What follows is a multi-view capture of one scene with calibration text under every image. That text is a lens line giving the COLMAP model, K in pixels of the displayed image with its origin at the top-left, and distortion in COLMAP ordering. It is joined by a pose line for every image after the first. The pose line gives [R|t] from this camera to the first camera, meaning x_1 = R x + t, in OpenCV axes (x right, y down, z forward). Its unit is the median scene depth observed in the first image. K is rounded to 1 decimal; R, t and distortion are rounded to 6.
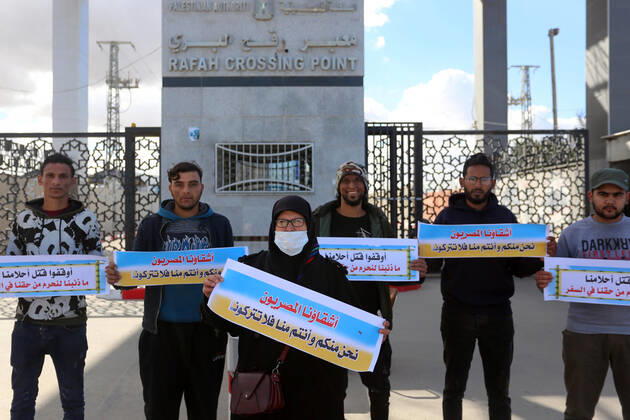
lens RADIAL K [[644.2, 0, 316.9], [0, 644.2, 191.3], [0, 0, 1]] dist [0.029359, 0.000000]
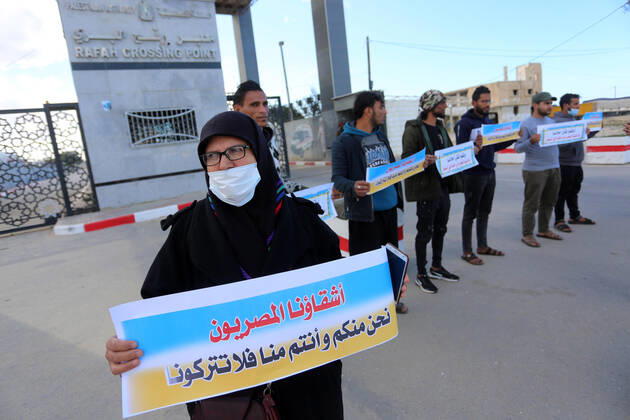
lens RADIAL K [[362.0, 0, 309.7], [0, 362.0, 192.1], [0, 0, 1]] dist [-0.030483, 0.008834]
pose [[0.862864, -0.162994, 0.478433, -0.211528], [0.094172, 0.981845, 0.164656, 0.005887], [-0.496585, -0.097021, 0.862549, 0.117134]]
